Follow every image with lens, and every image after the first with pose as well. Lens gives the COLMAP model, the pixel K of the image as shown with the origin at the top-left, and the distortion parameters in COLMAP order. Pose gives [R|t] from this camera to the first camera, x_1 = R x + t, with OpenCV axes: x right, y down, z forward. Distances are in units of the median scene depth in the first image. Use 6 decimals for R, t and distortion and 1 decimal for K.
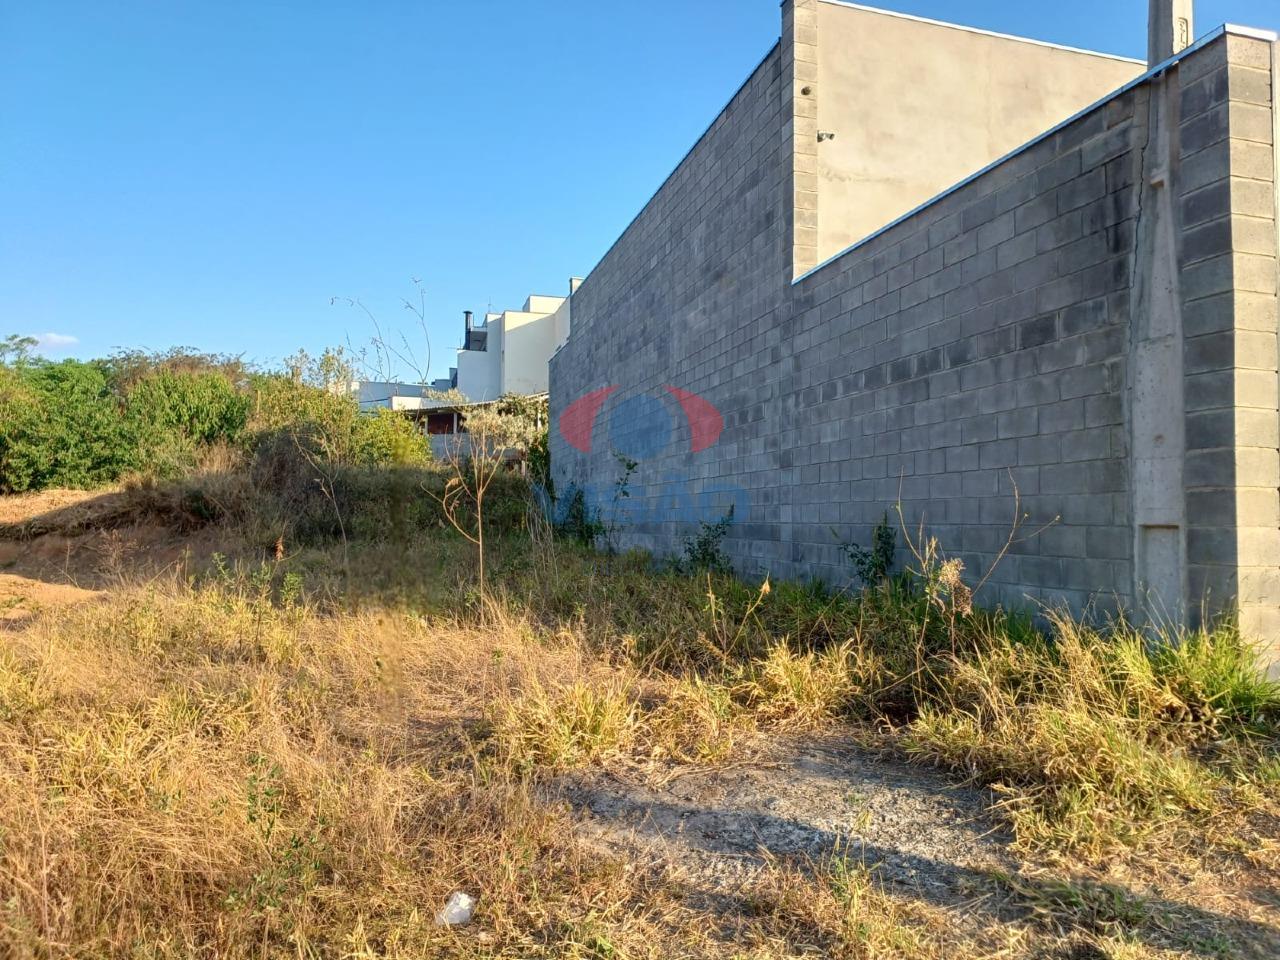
lens RADIAL K [[869.6, 0, 652.4], [0, 869.6, 474.1], [0, 0, 1]] dist [0.086107, -0.139308]
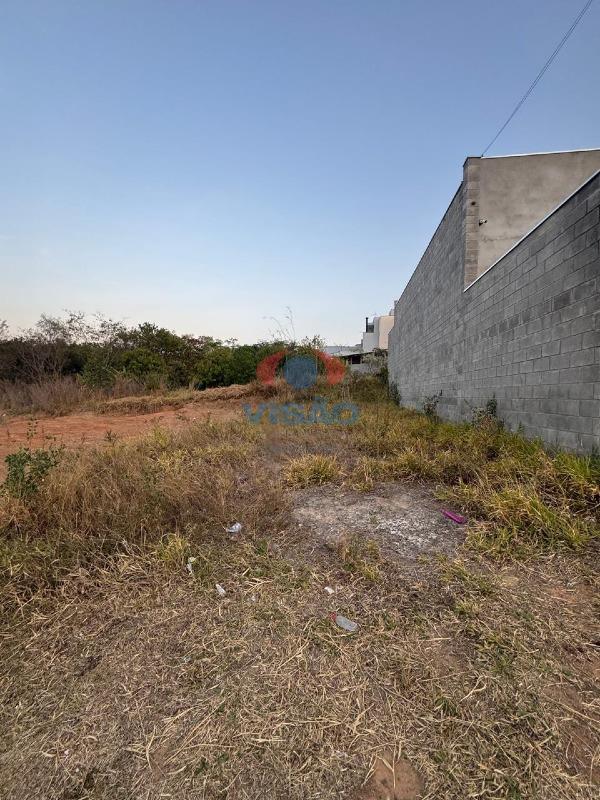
lens RADIAL K [[319.5, 0, 300.0], [0, 319.5, 400.0], [0, 0, 1]] dist [-0.000788, 0.000183]
pose [[0.903259, 0.015976, -0.428799, 0.133603], [0.012684, 0.997876, 0.063897, 0.003578], [0.428909, -0.063154, 0.901137, 0.053569]]
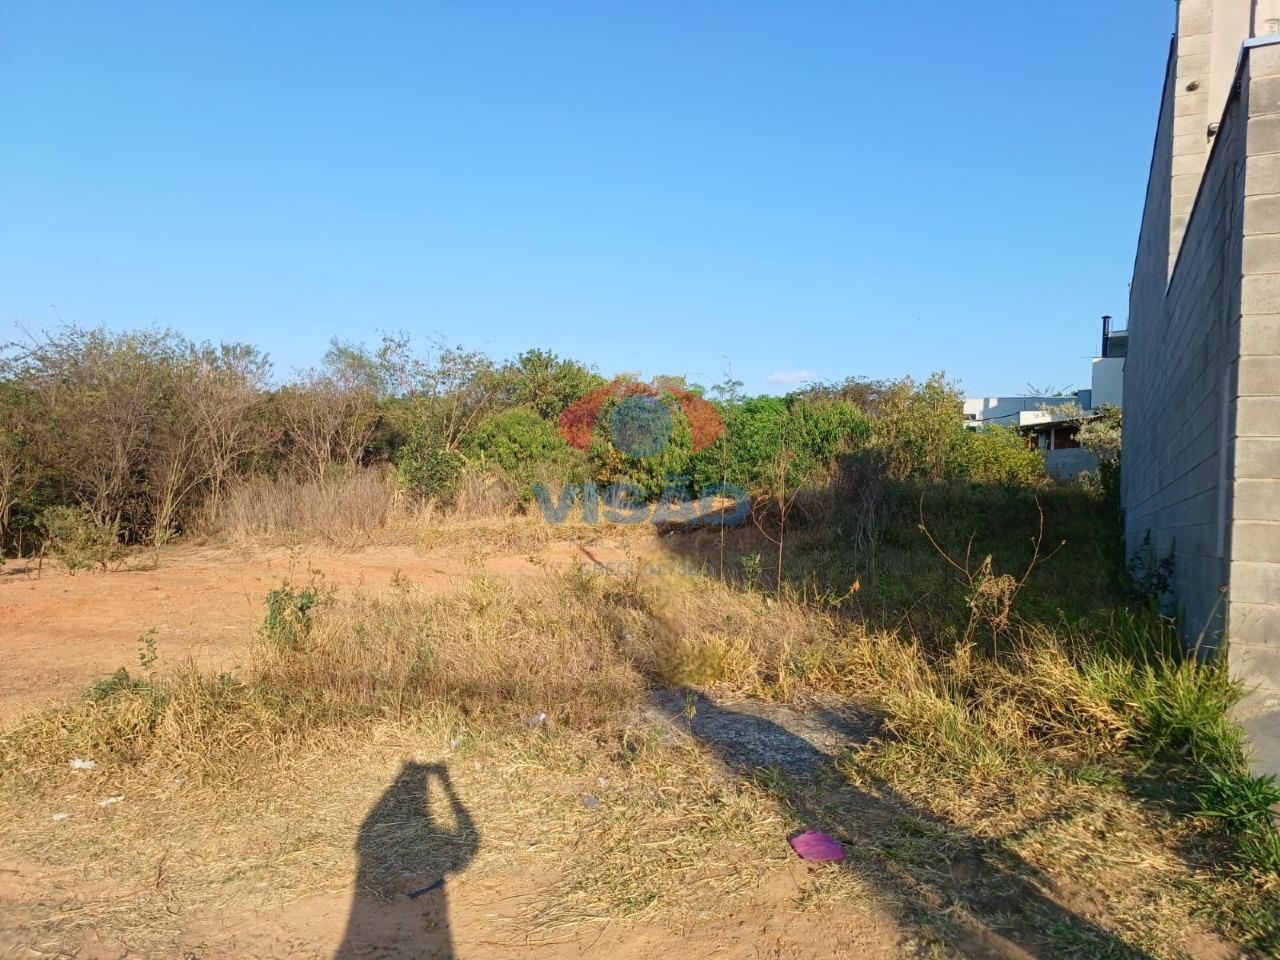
lens RADIAL K [[856.3, 0, 641.0], [0, 856.3, 489.3], [0, 0, 1]] dist [0.103926, -0.160825]
pose [[0.715011, 0.012535, -0.699001, 0.405611], [-0.010274, 0.999920, 0.007421, -0.009077], [0.699038, 0.001875, 0.715082, -0.065656]]
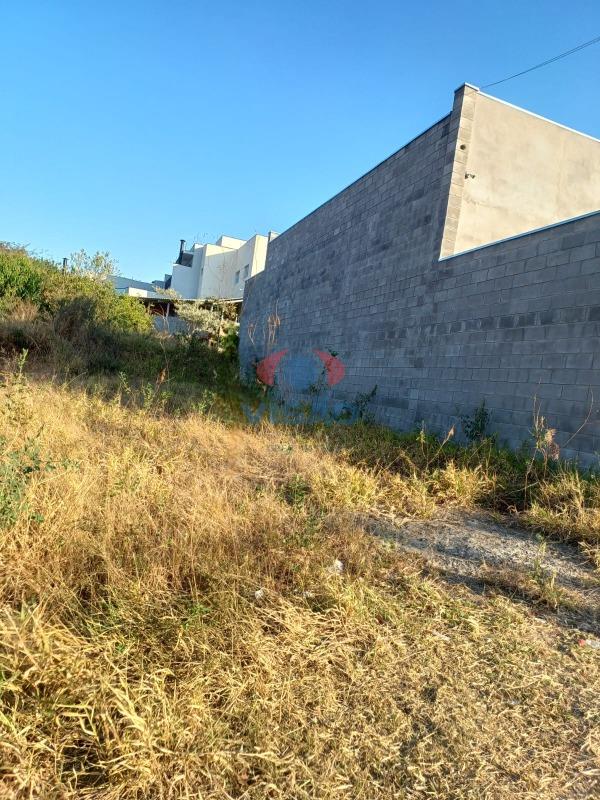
lens RADIAL K [[540.2, 0, 304.2], [0, 540.2, 404.6], [0, 0, 1]] dist [0.060028, -0.101897]
pose [[0.988438, 0.131536, 0.075423, -0.140185], [-0.137169, 0.987696, 0.075107, 0.015490], [-0.064616, -0.084584, 0.994319, -0.059999]]
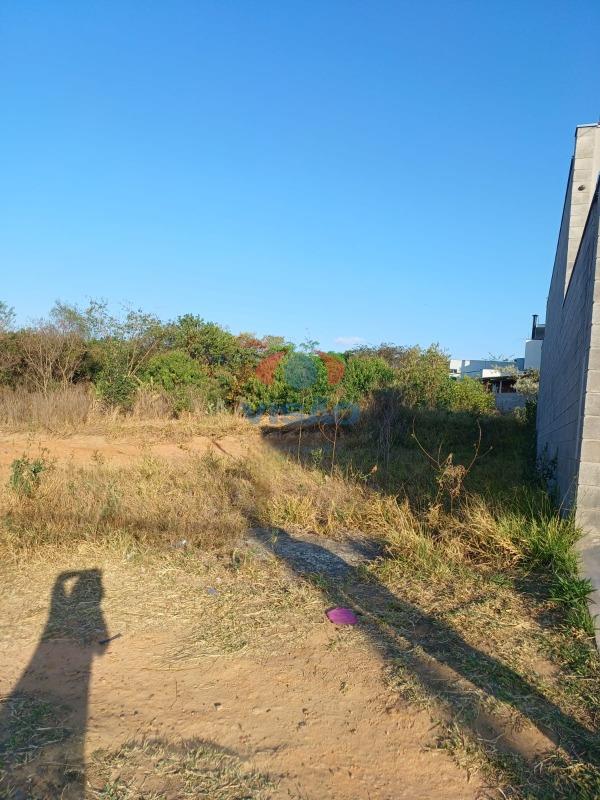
lens RADIAL K [[536.5, 0, 298.3], [0, 536.5, 402.4], [0, 0, 1]] dist [0.129678, -0.250714]
pose [[0.770098, 0.039796, -0.636683, 0.428313], [-0.054555, 0.998504, -0.003576, -0.010065], [0.635588, 0.037488, 0.771118, -0.085629]]
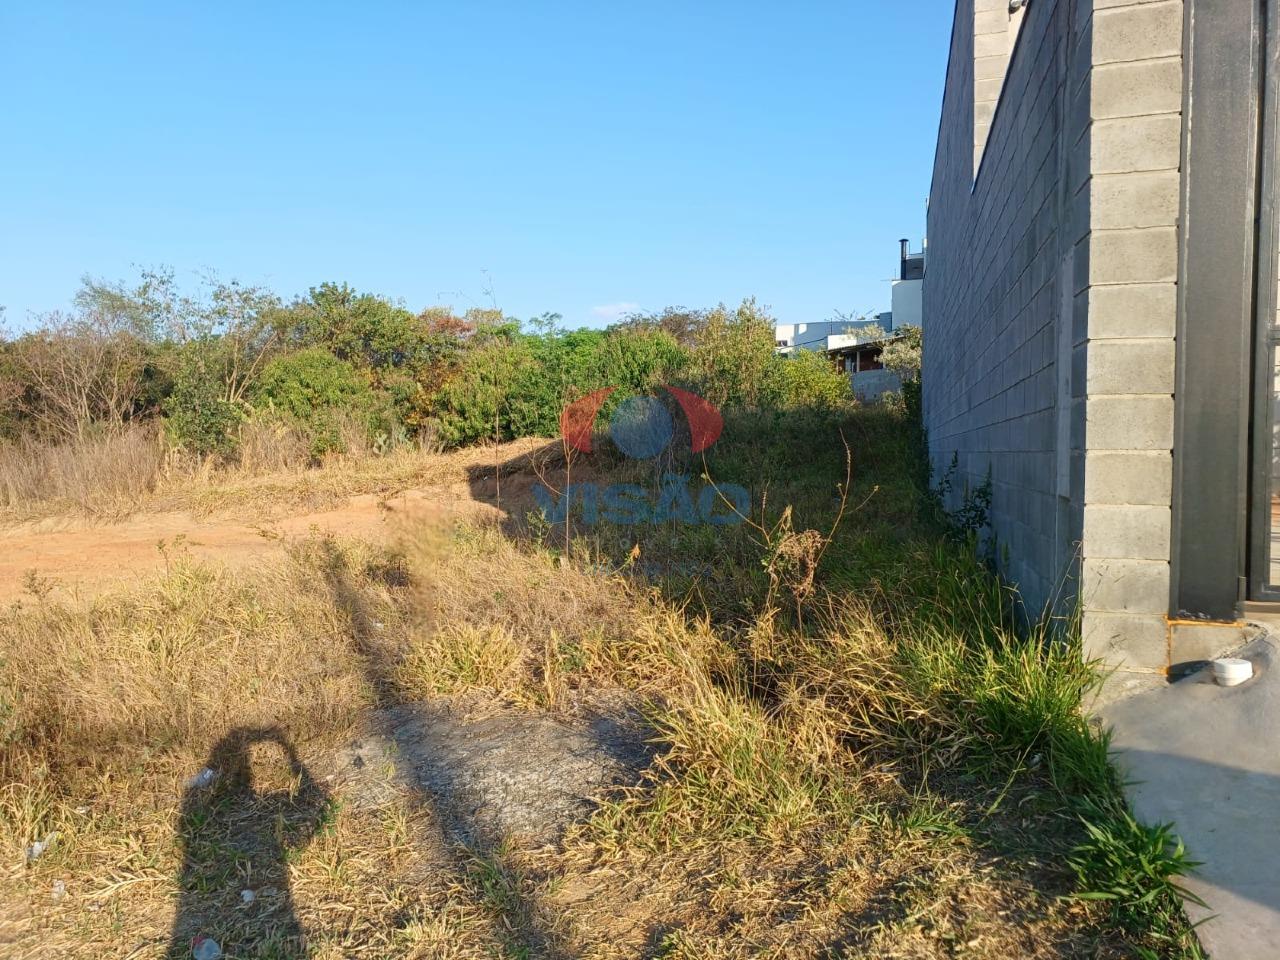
lens RADIAL K [[858.4, 0, 640.0], [0, 858.4, 480.0], [0, 0, 1]] dist [0.129678, -0.250714]
pose [[0.835954, 0.006077, -0.548766, 0.352380], [0.040707, 0.996497, 0.073047, -0.013729], [0.547288, -0.083402, 0.832779, 0.088667]]
